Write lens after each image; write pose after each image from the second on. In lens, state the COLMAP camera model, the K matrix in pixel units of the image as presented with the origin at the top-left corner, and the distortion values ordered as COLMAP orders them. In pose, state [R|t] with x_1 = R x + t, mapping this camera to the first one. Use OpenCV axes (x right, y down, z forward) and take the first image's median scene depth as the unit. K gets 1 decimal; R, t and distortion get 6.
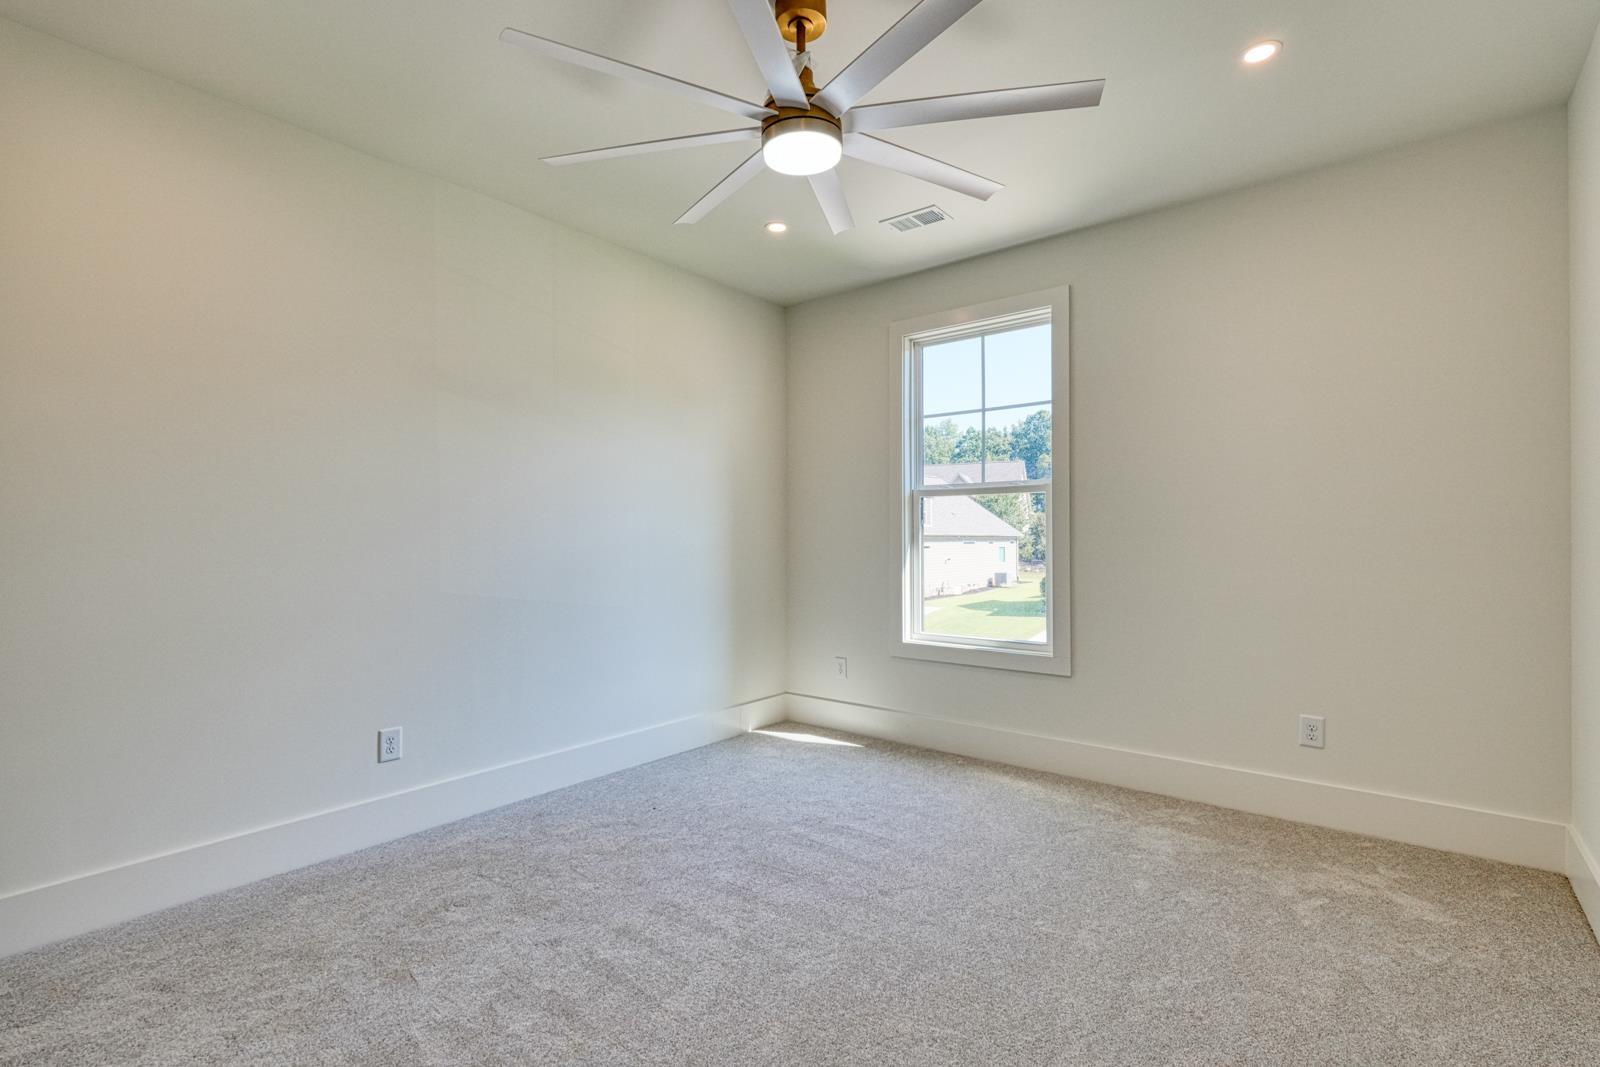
lens RADIAL K [[794.6, 0, 791.8], [0, 794.6, 535.5], [0, 0, 1]] dist [0.010720, -0.000647]
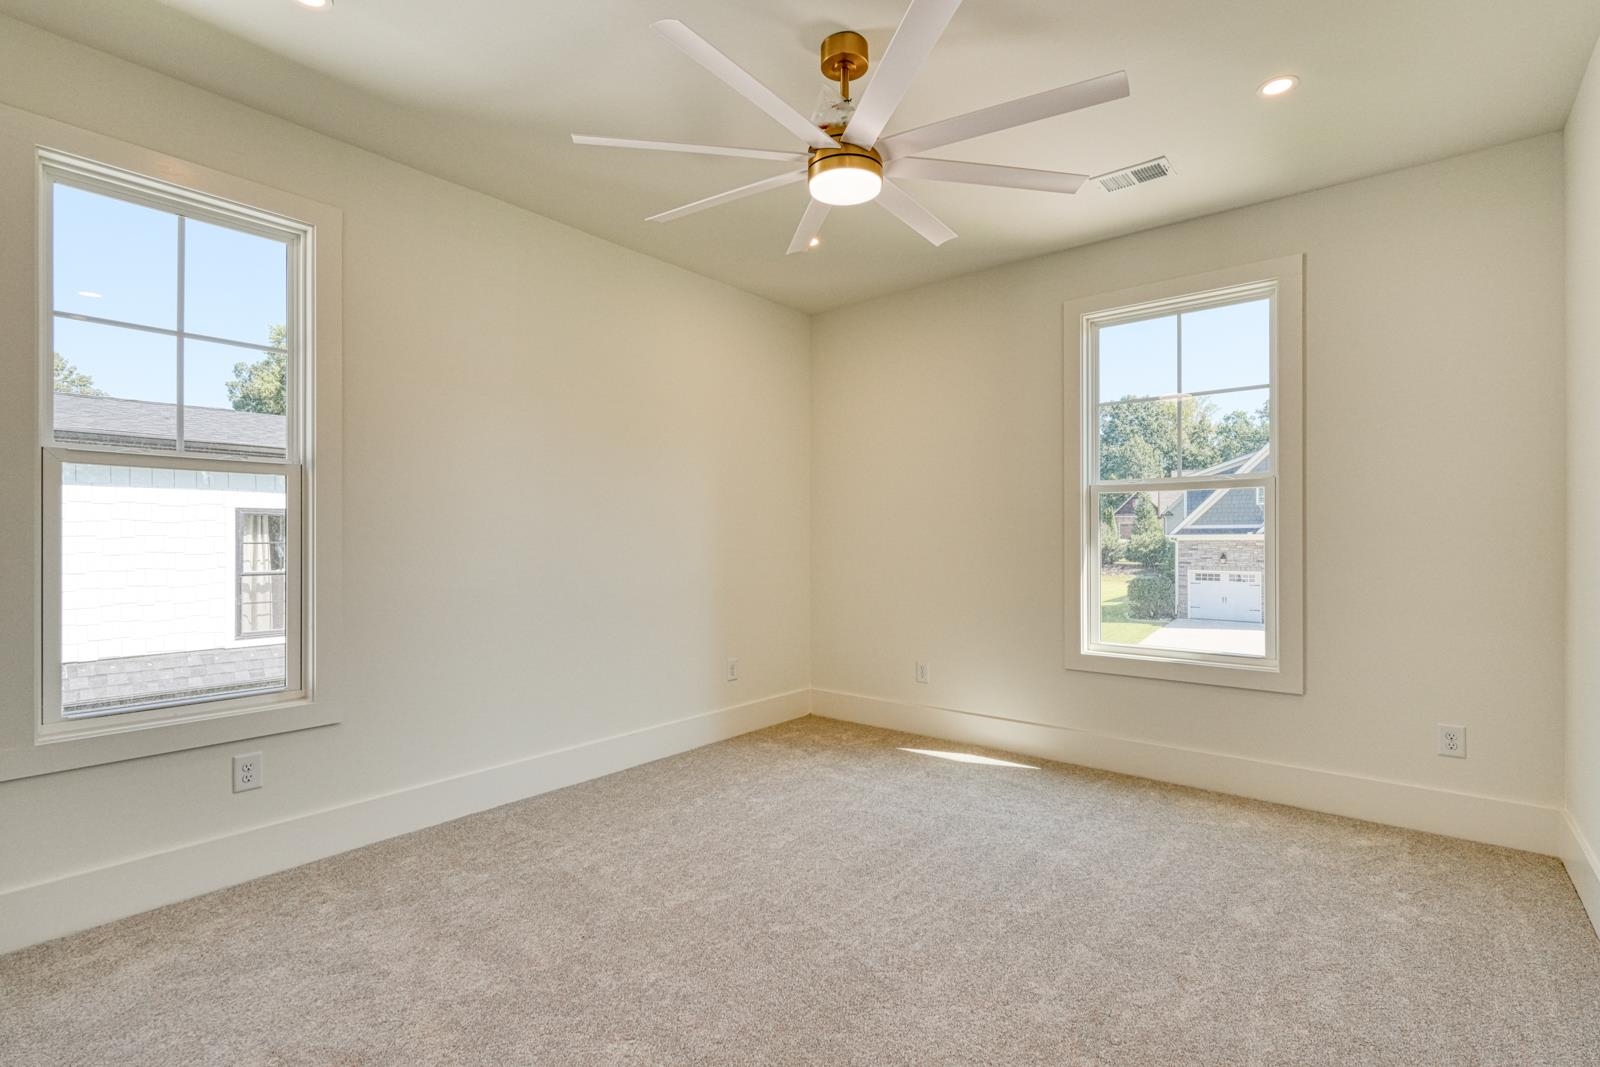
lens RADIAL K [[744.2, 0, 809.5], [0, 744.2, 534.9], [0, 0, 1]] dist [0.001539, 0.001265]
pose [[0.999477, 0.002120, 0.032276, -0.205064], [-0.002110, 0.999998, -0.000369, 0.000408], [-0.032277, 0.000301, 0.999479, 0.171424]]
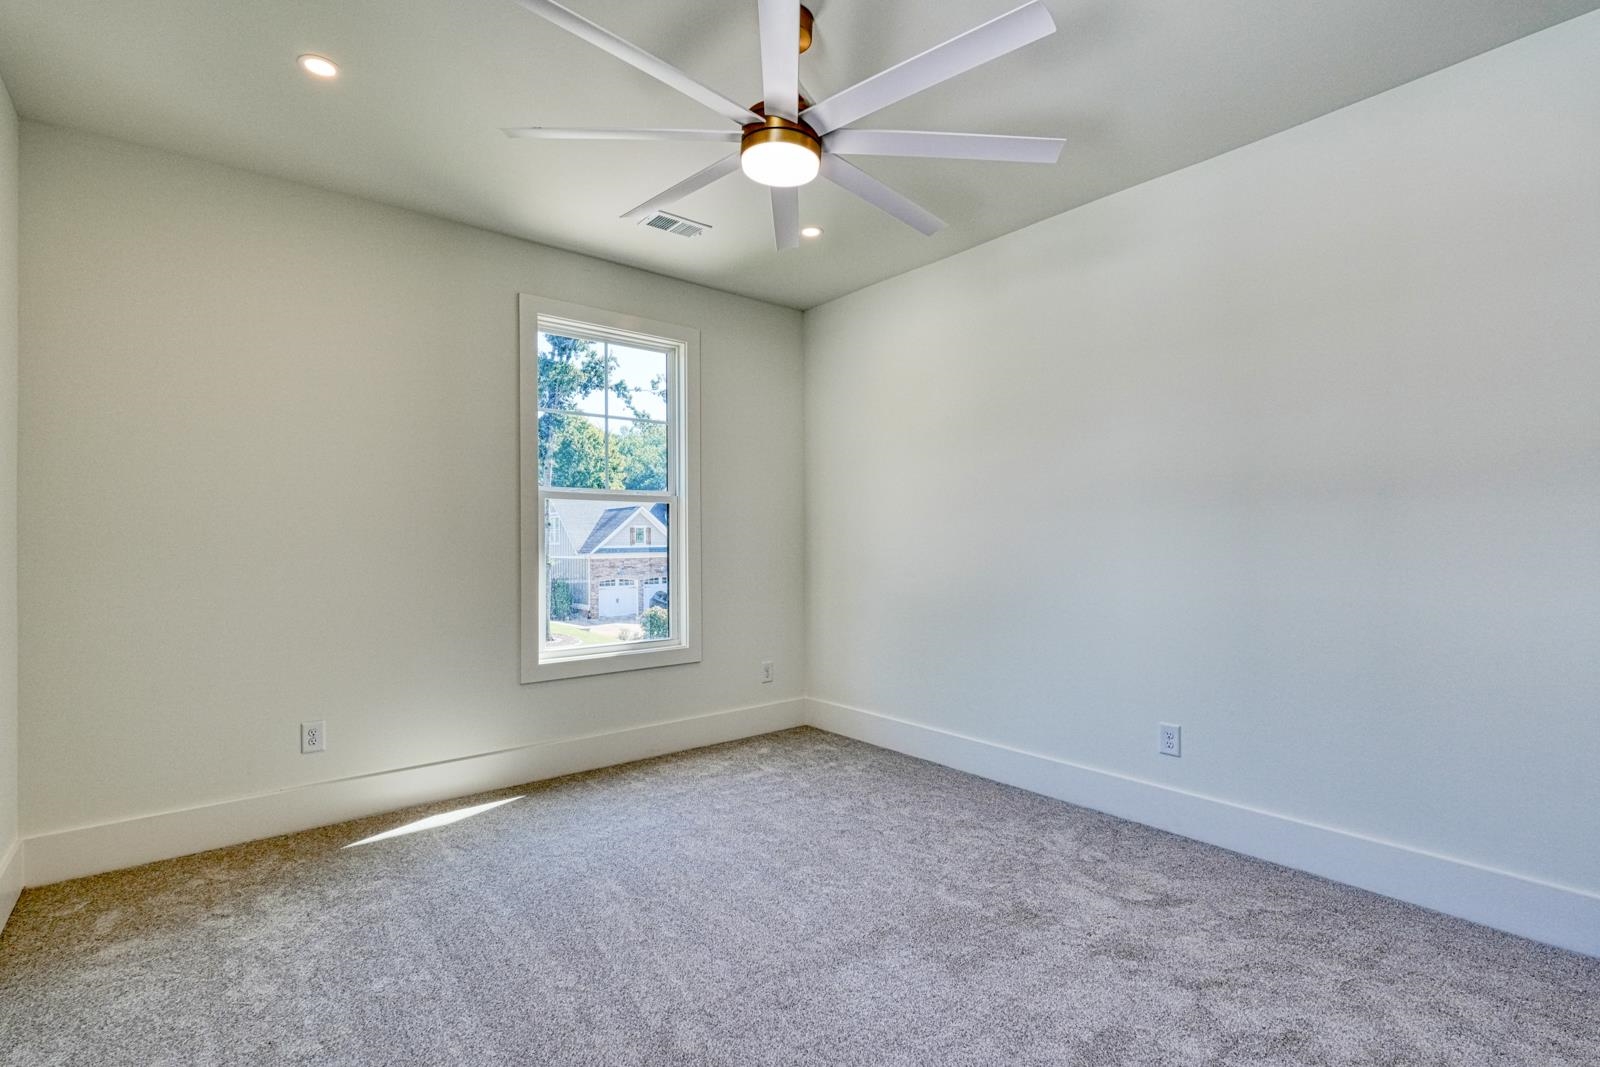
lens RADIAL K [[744.2, 0, 800.8], [0, 744.2, 538.3], [0, 0, 1]] dist [0.001539, 0.001265]
pose [[0.167027, 0.005692, 0.985936, -0.646286], [-0.000959, 0.999984, -0.005611, 0.000380], [-0.985952, -0.000008, 0.167029, 0.605577]]
